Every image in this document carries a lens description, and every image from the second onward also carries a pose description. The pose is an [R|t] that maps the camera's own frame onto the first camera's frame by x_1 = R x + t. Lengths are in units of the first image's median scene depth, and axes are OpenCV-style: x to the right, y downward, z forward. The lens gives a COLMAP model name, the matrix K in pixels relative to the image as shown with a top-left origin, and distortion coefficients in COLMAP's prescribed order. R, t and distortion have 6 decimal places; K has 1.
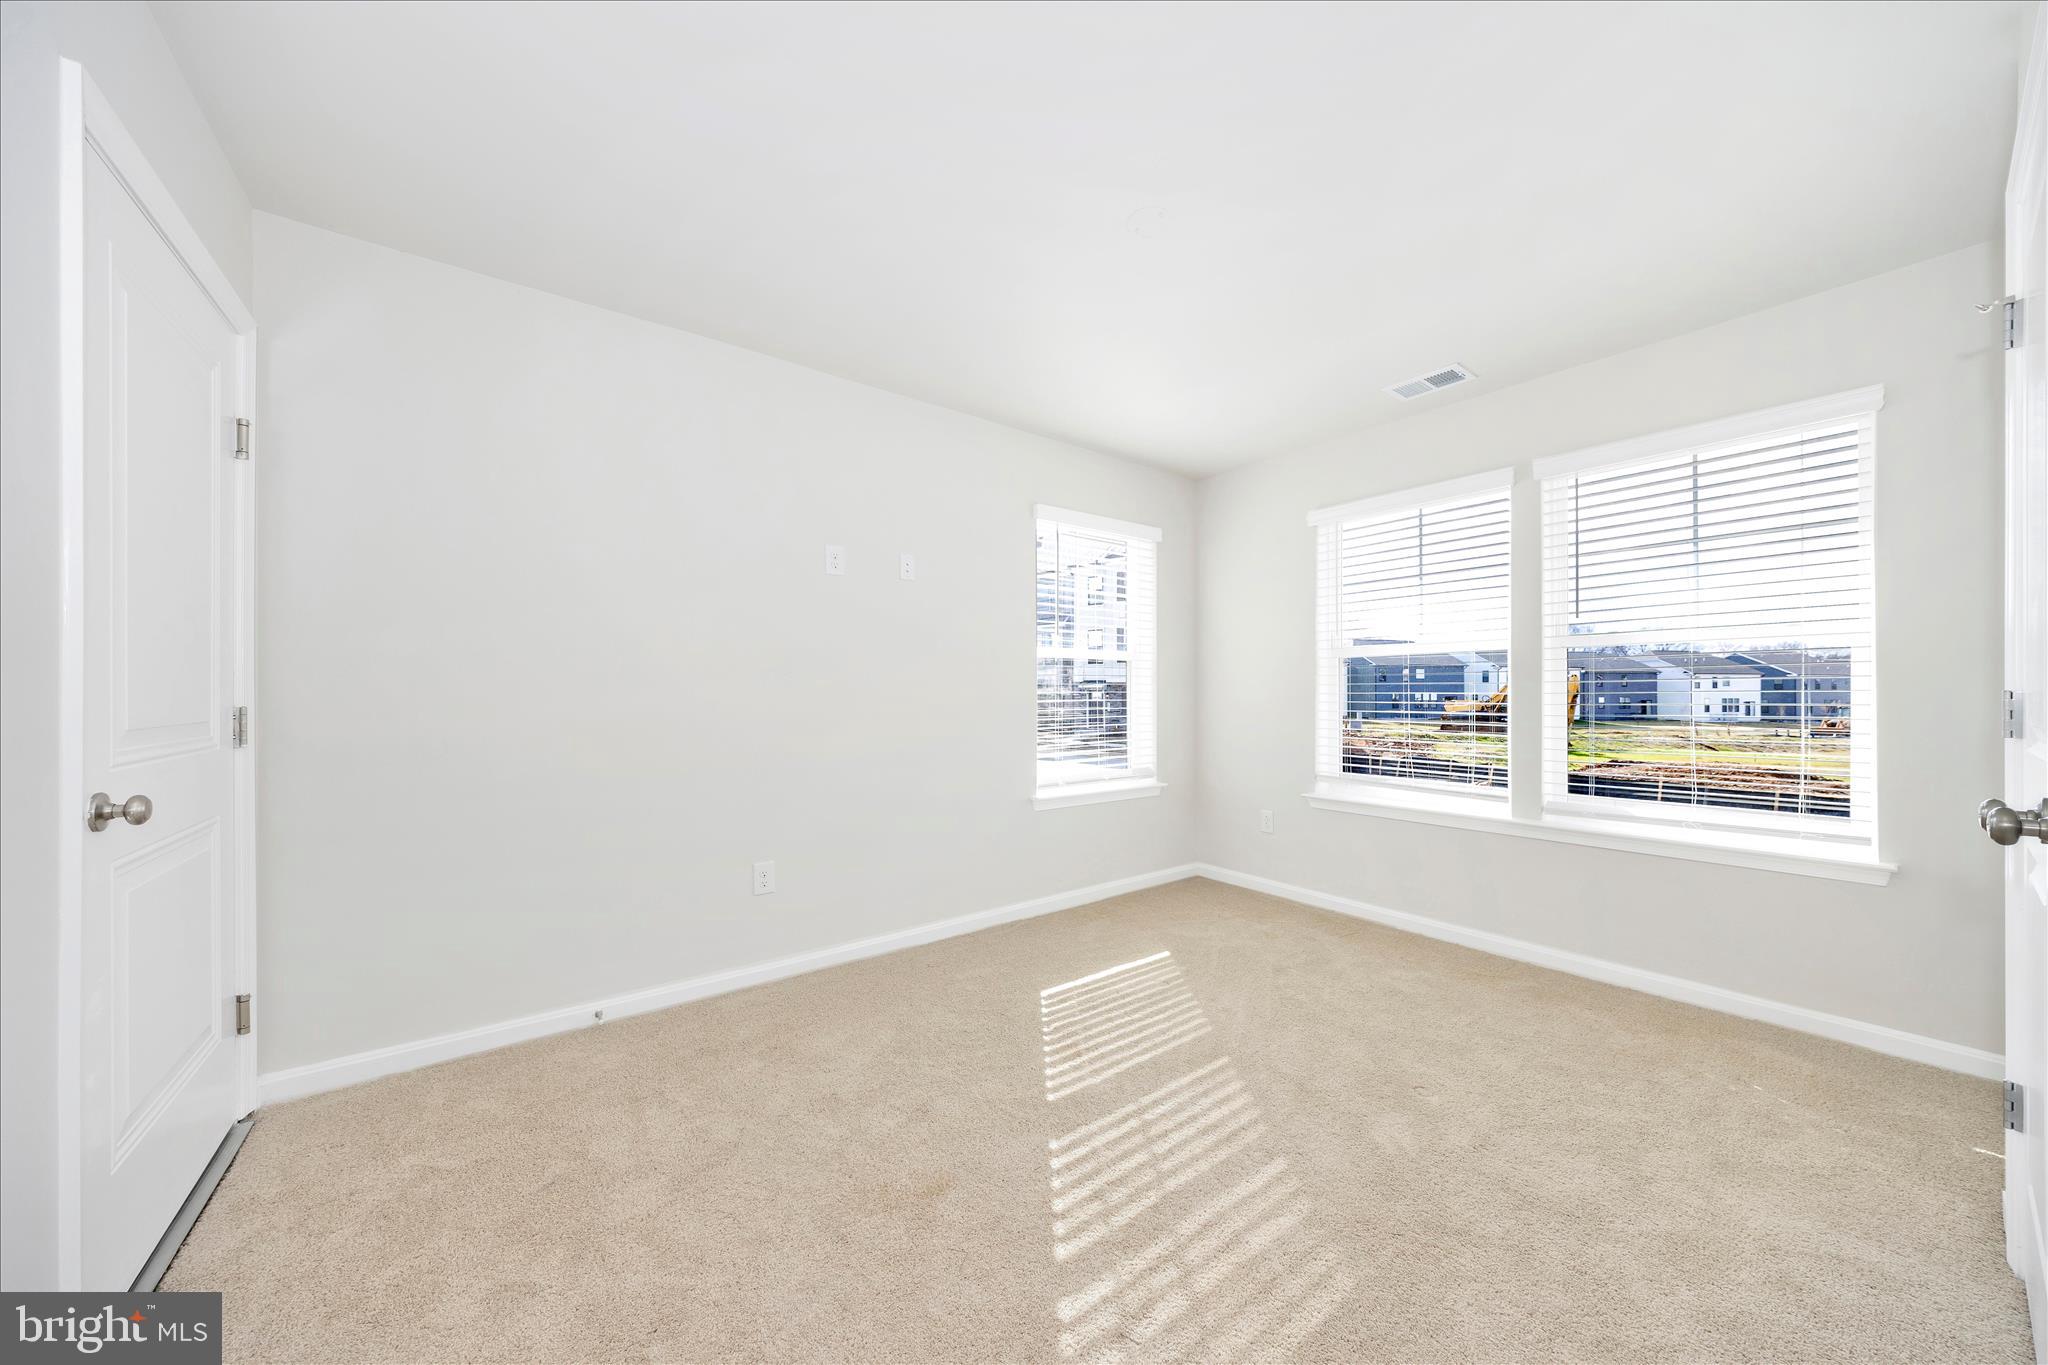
lens RADIAL K [[677.9, 0, 1017.3], [0, 677.9, 685.7], [0, 0, 1]] dist [-0.006553, -0.000214]
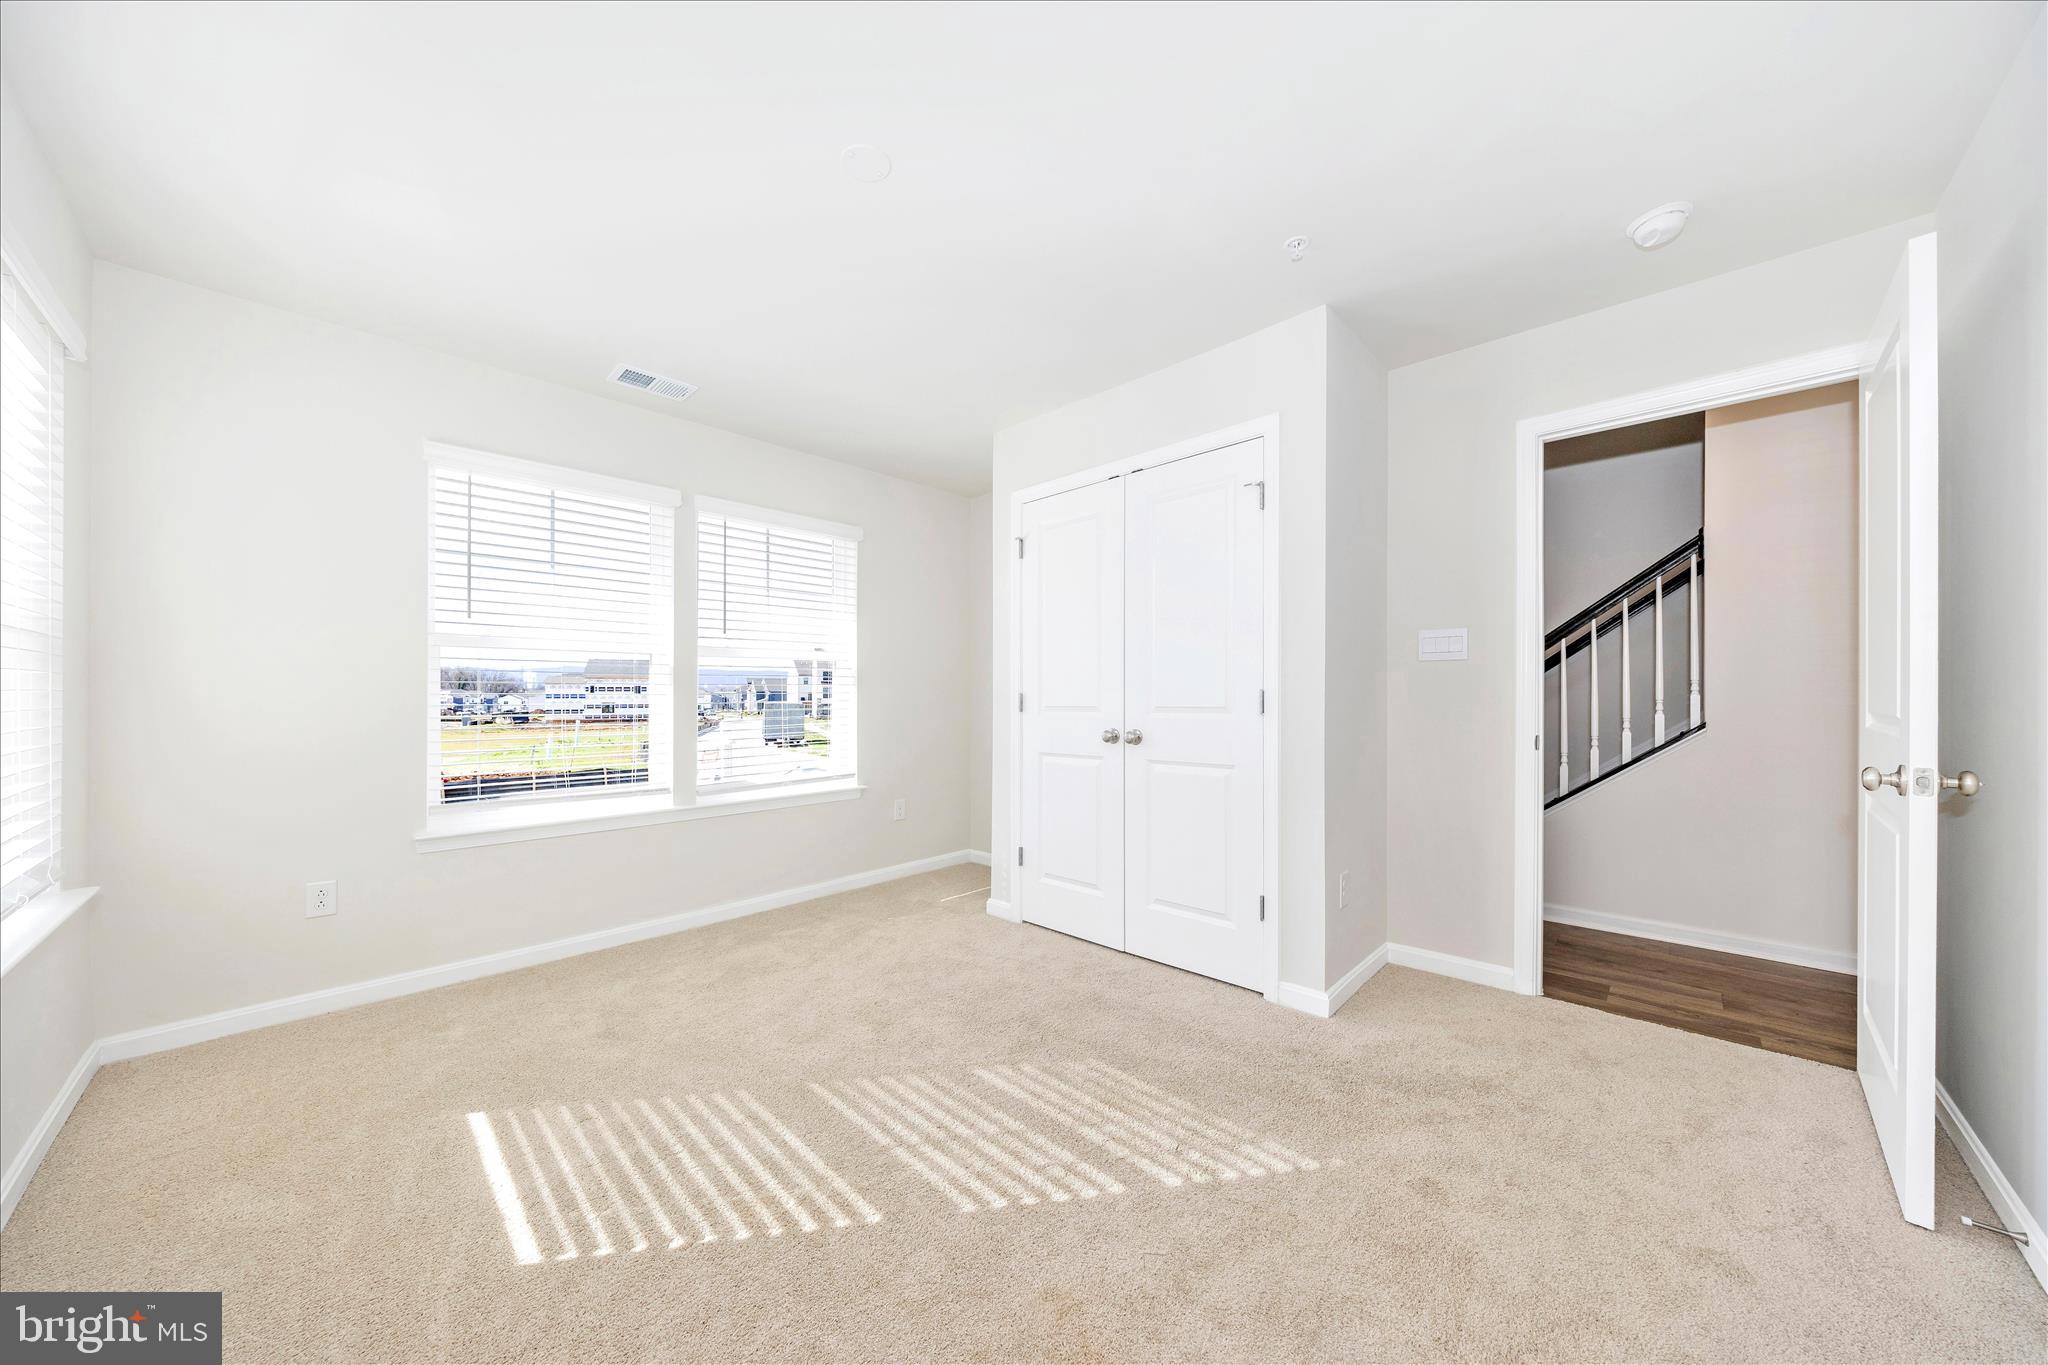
lens RADIAL K [[677.9, 0, 1040.3], [0, 677.9, 684.5], [0, 0, 1]] dist [-0.006553, -0.000214]
pose [[-0.158205, 0.015222, 0.987289, -0.557840], [-0.009630, 0.999810, -0.016959, 0.010775], [-0.987359, -0.012190, -0.158028, 0.705288]]
